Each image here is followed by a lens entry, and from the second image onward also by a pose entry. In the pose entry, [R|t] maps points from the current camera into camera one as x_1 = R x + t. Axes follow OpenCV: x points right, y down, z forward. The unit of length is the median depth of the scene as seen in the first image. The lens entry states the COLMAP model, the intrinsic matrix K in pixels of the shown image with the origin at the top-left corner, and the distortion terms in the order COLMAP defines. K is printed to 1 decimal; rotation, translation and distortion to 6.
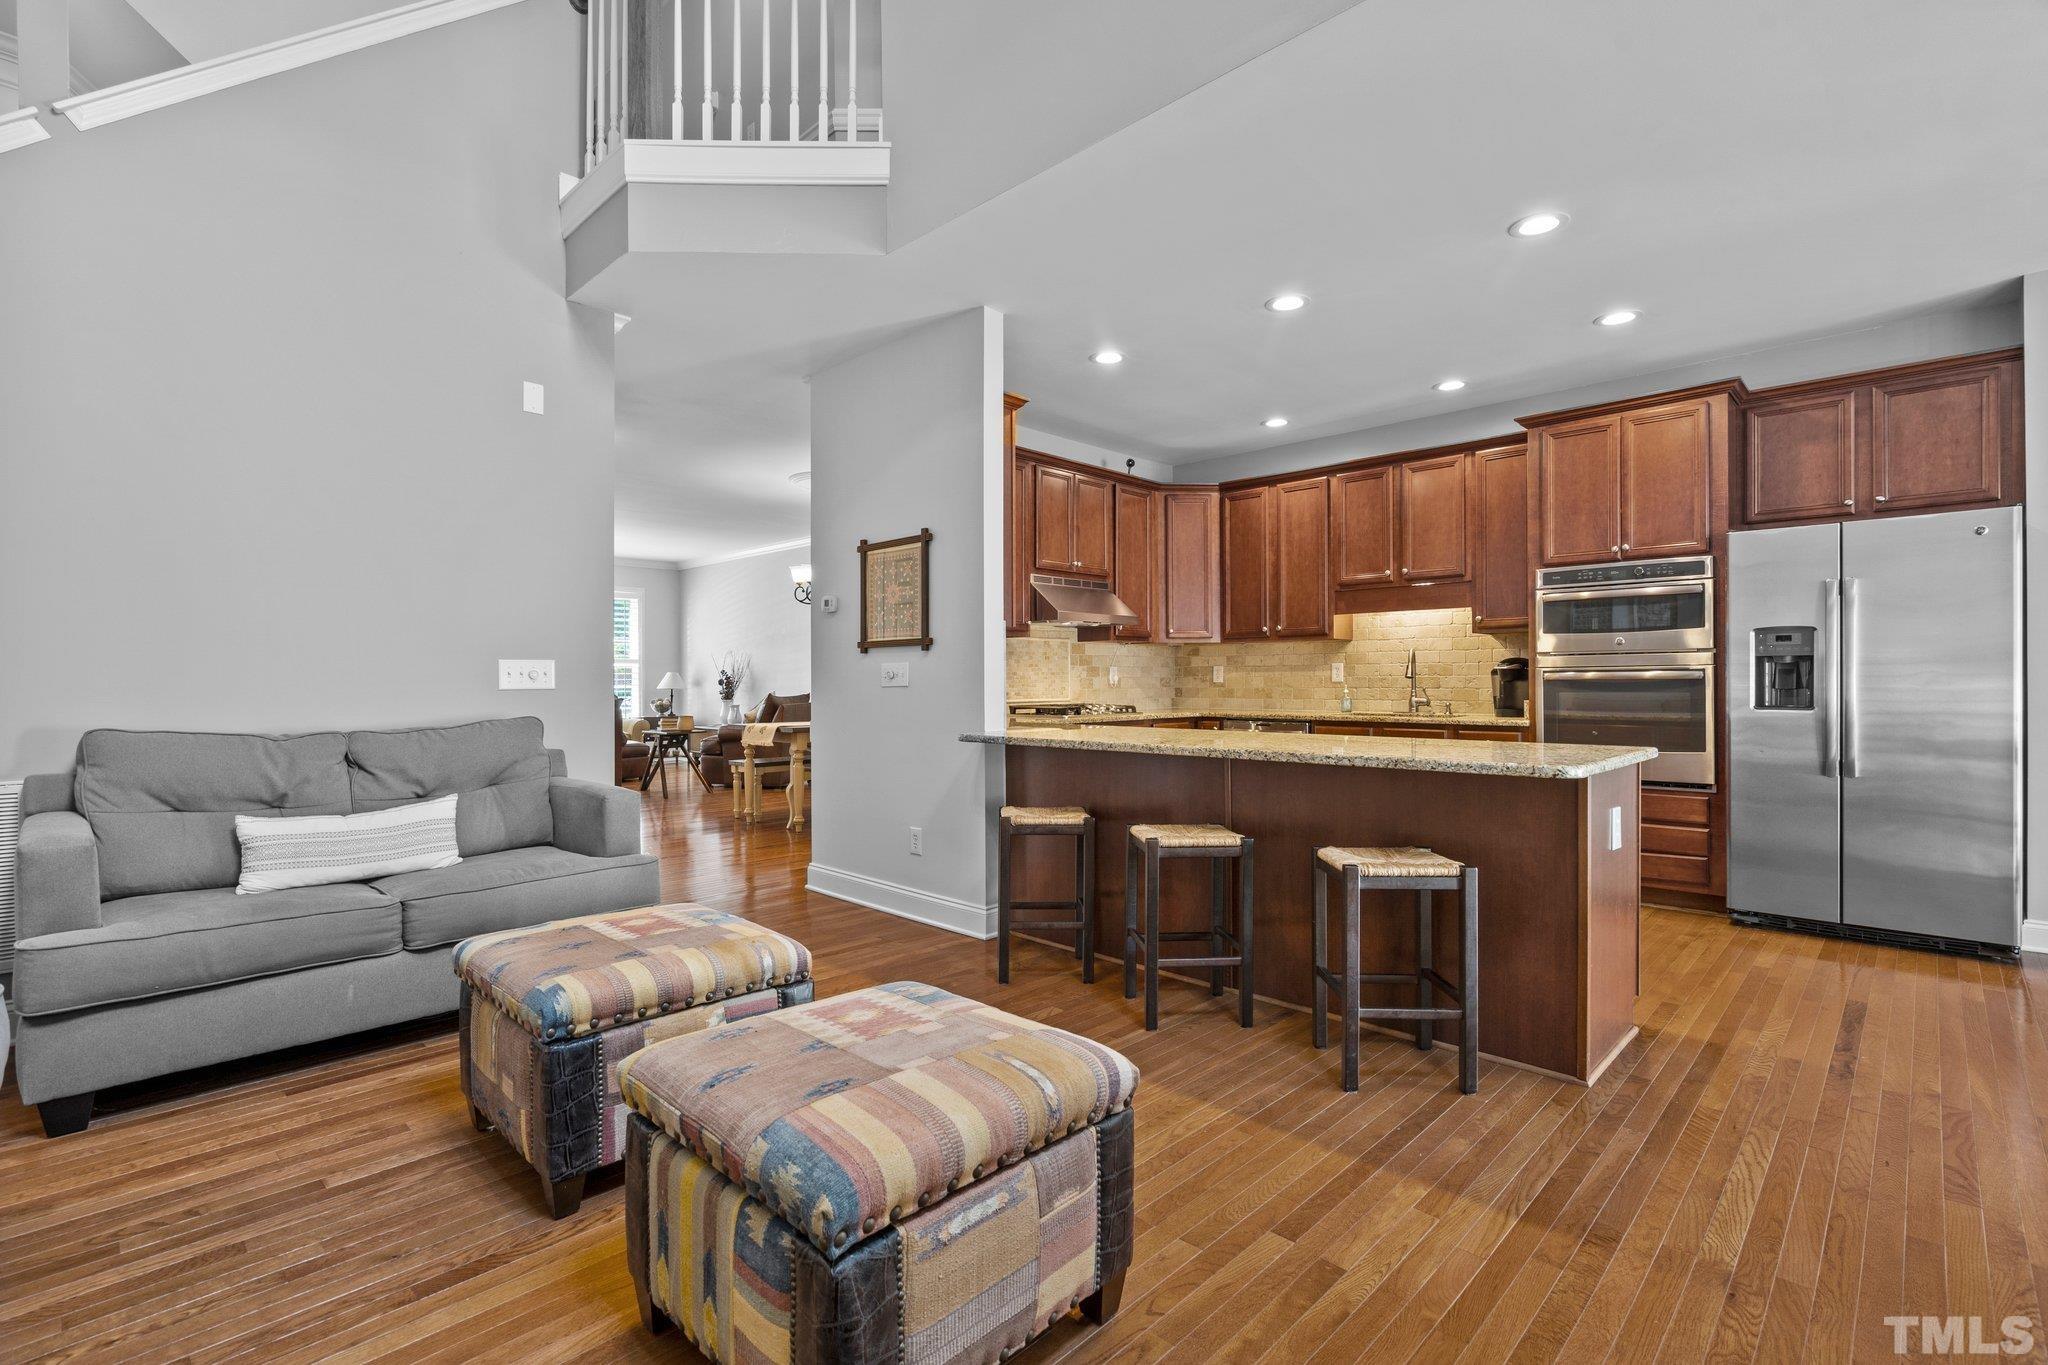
lens RADIAL K [[937.5, 0, 1033.4], [0, 937.5, 680.1], [0, 0, 1]] dist [-0.000751, -0.000134]
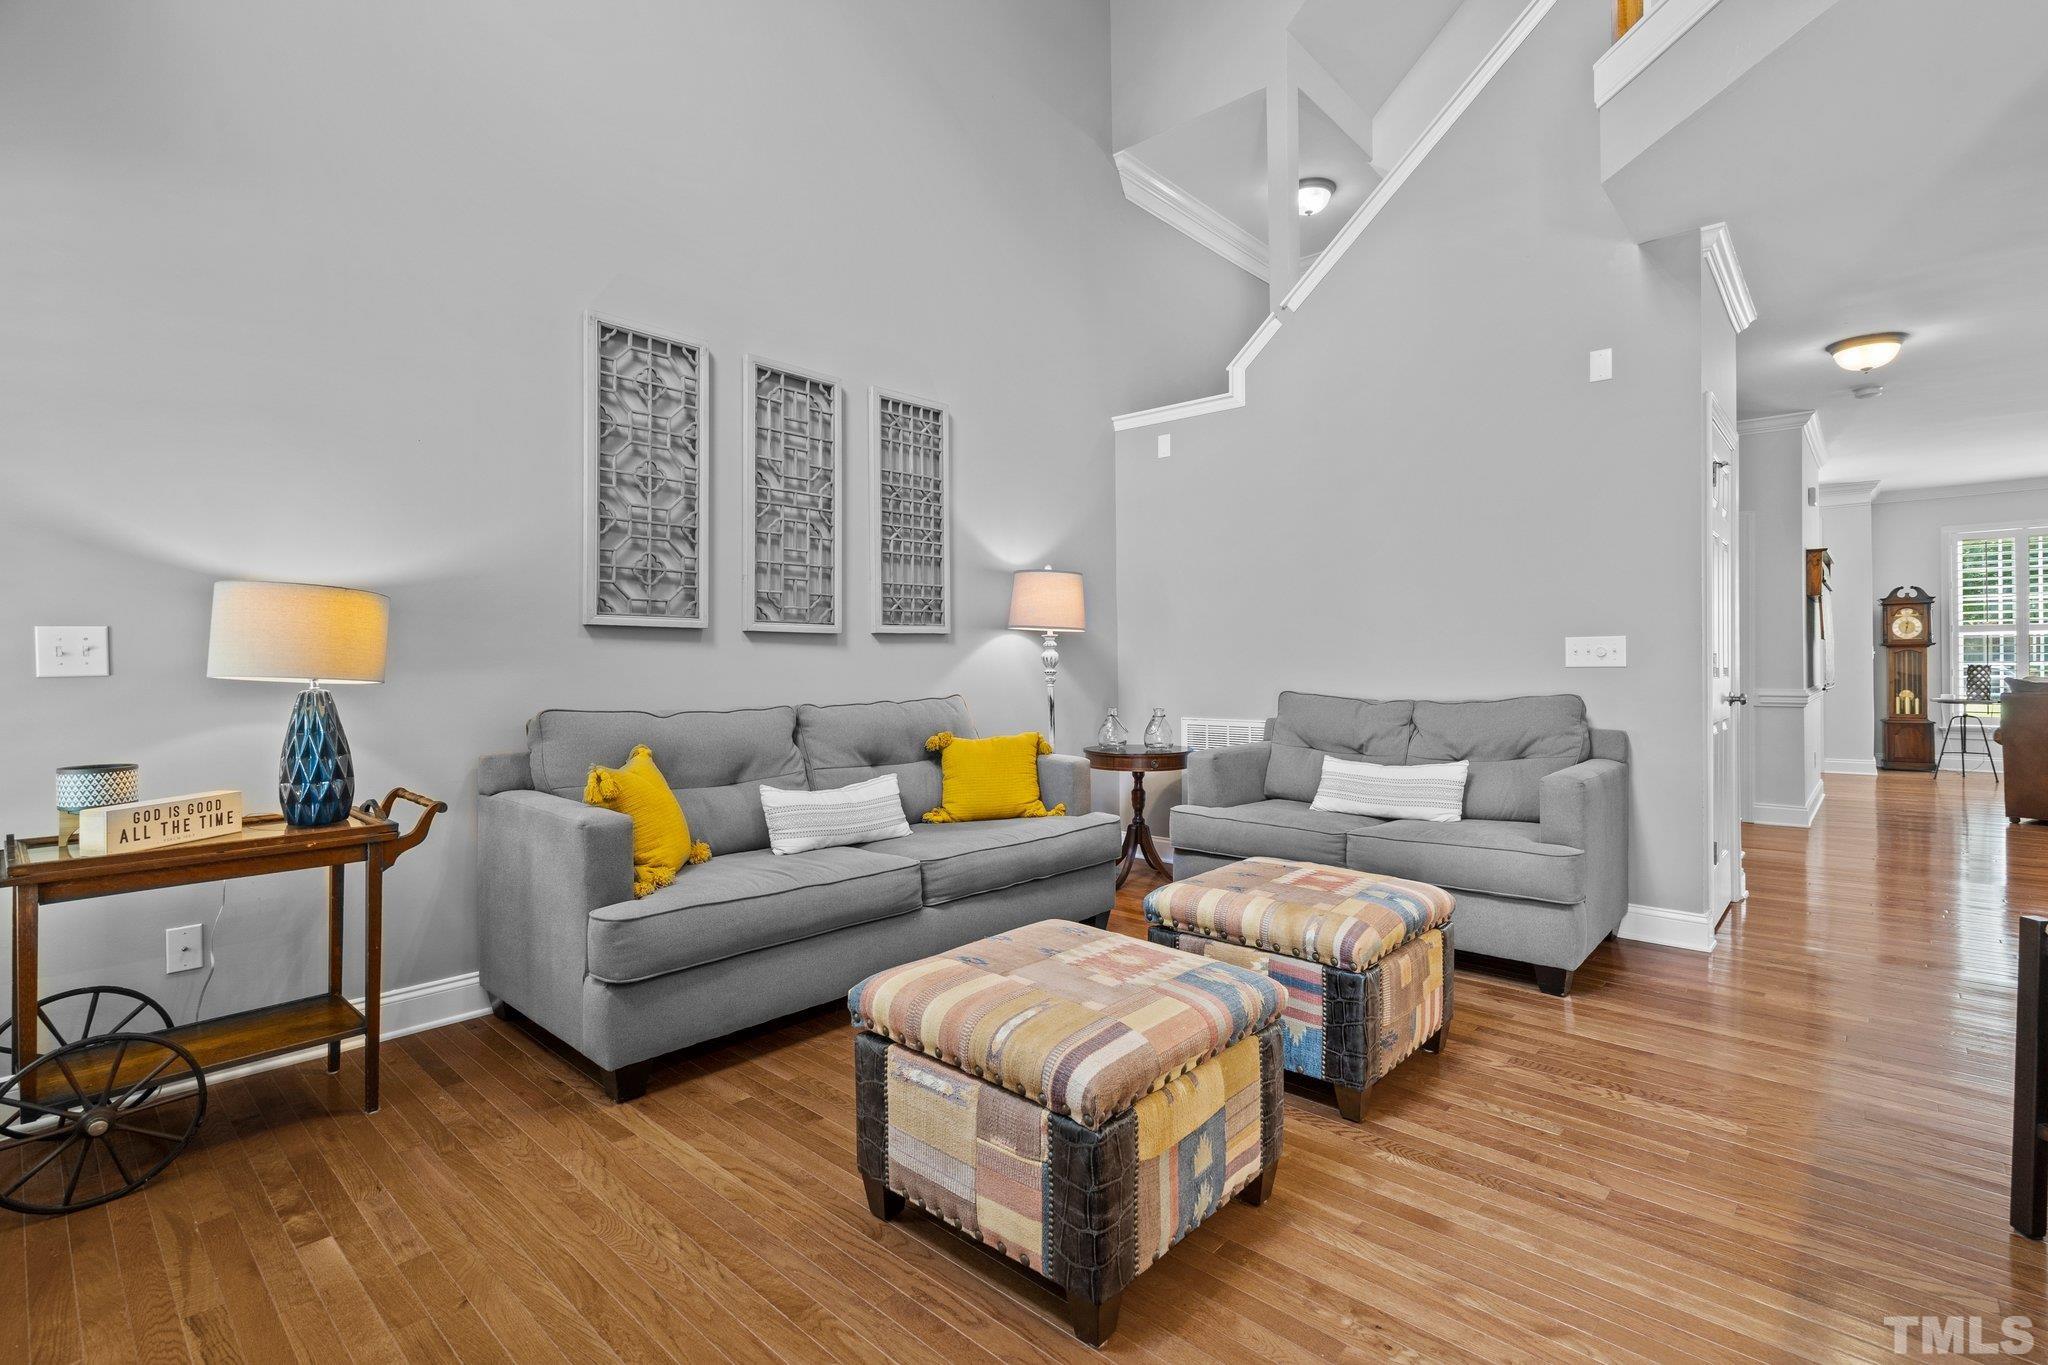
lens RADIAL K [[937.5, 0, 1028.6], [0, 937.5, 672.0], [0, 0, 1]] dist [-0.000751, -0.000134]
pose [[0.030979, 0.010199, -0.999468, 0.378198], [0.008882, 0.999906, 0.010479, -0.000550], [0.999481, -0.009201, 0.030885, 0.341891]]
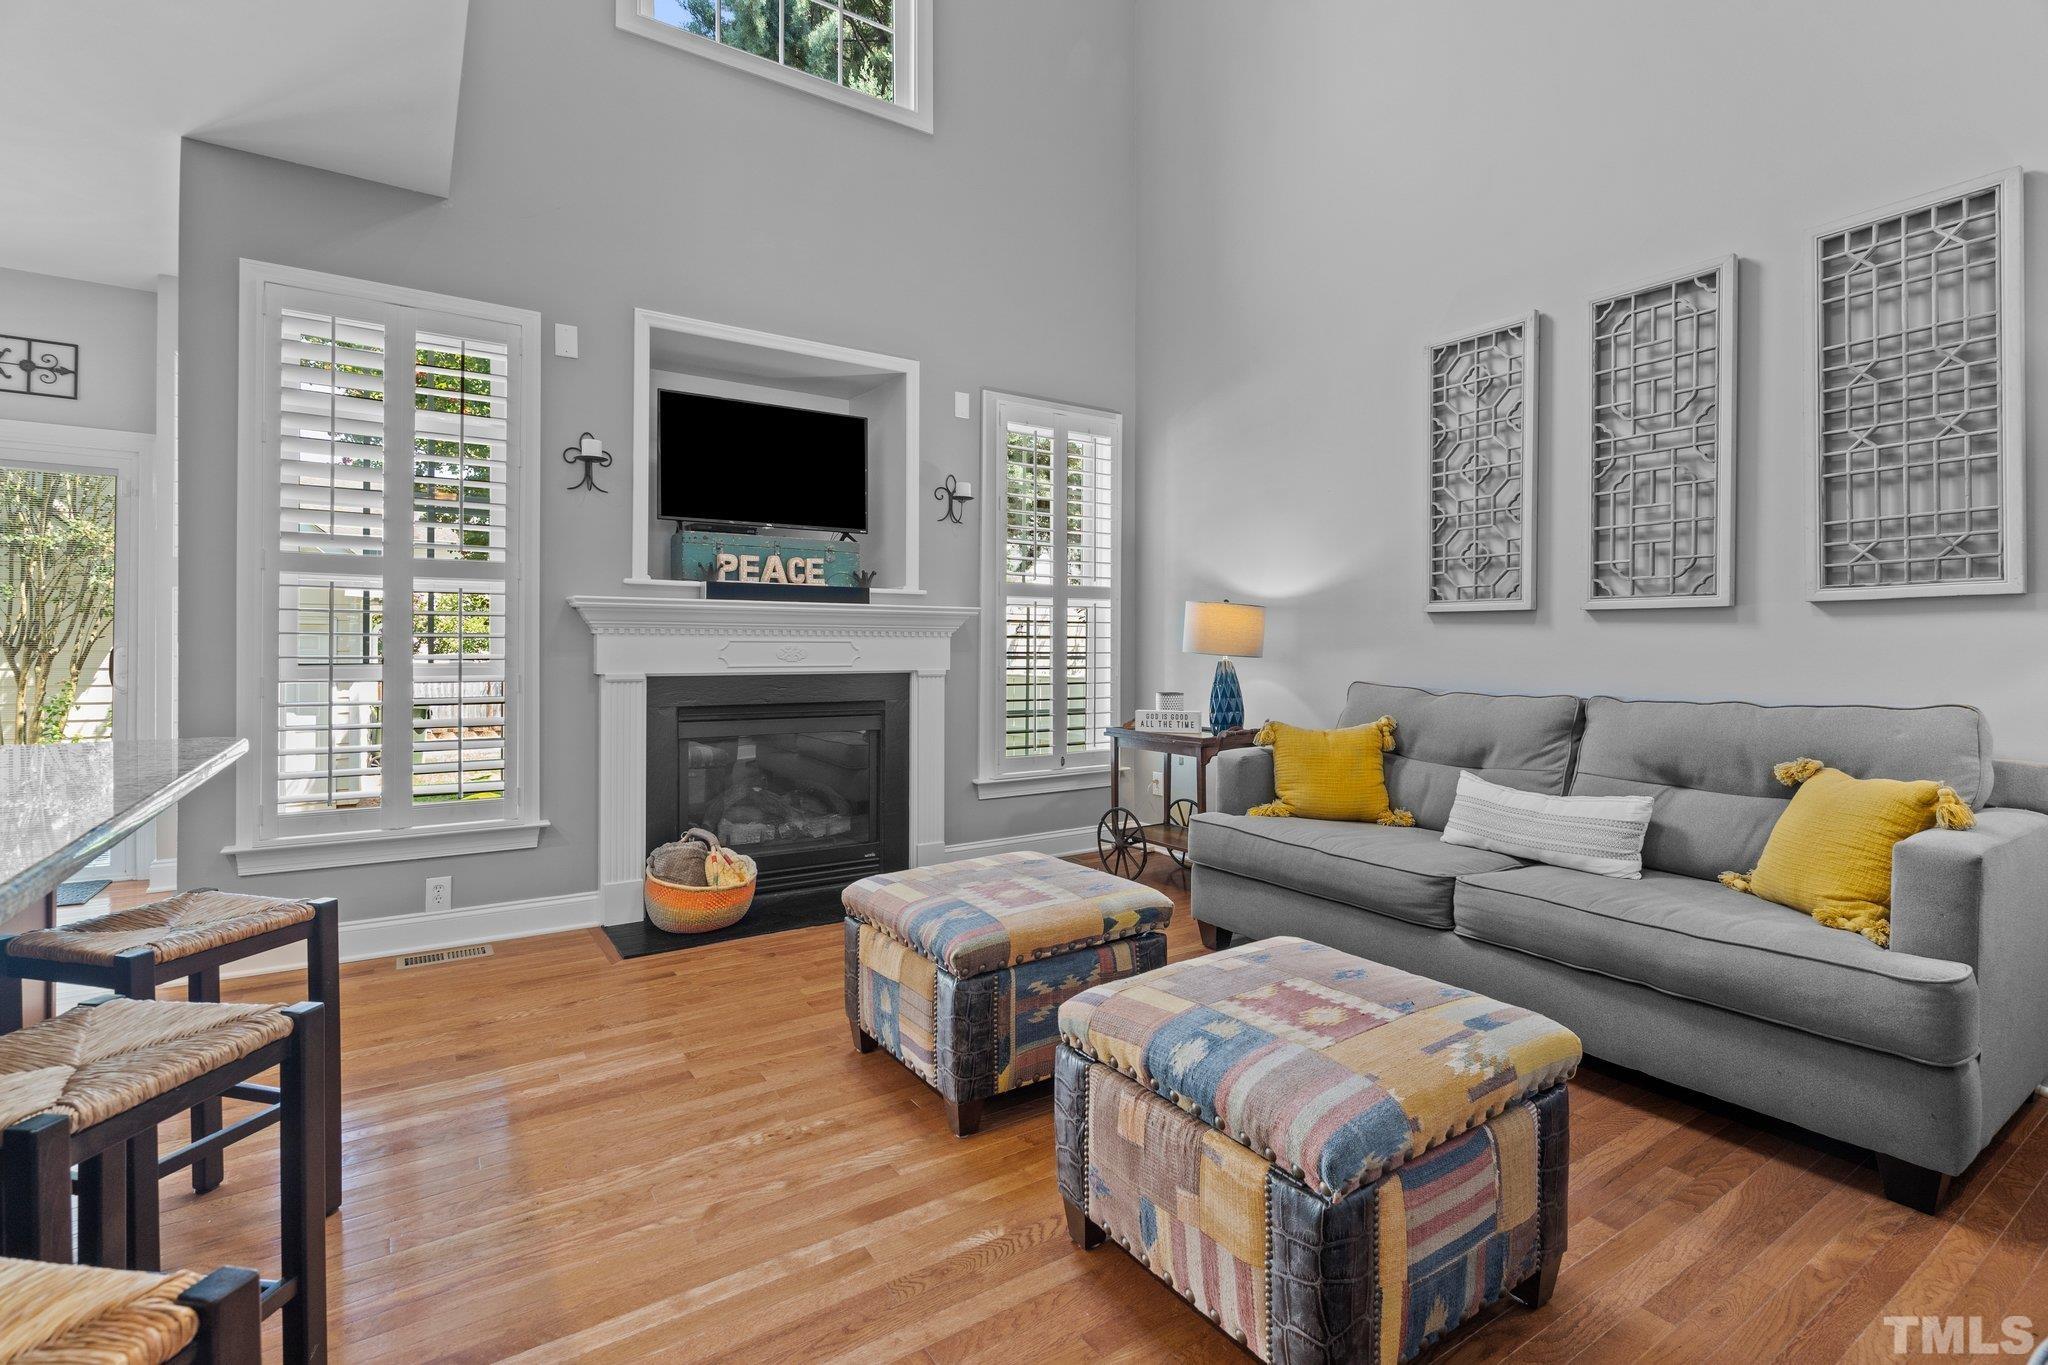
lens RADIAL K [[937.5, 0, 1042.3], [0, 937.5, 654.0], [0, 0, 1]] dist [-0.000751, -0.000134]
pose [[-0.982531, -0.003336, 0.186069, -0.202095], [-0.002689, 0.999989, 0.003729, 0.002907], [-0.186079, 0.003163, -0.982530, 0.946374]]
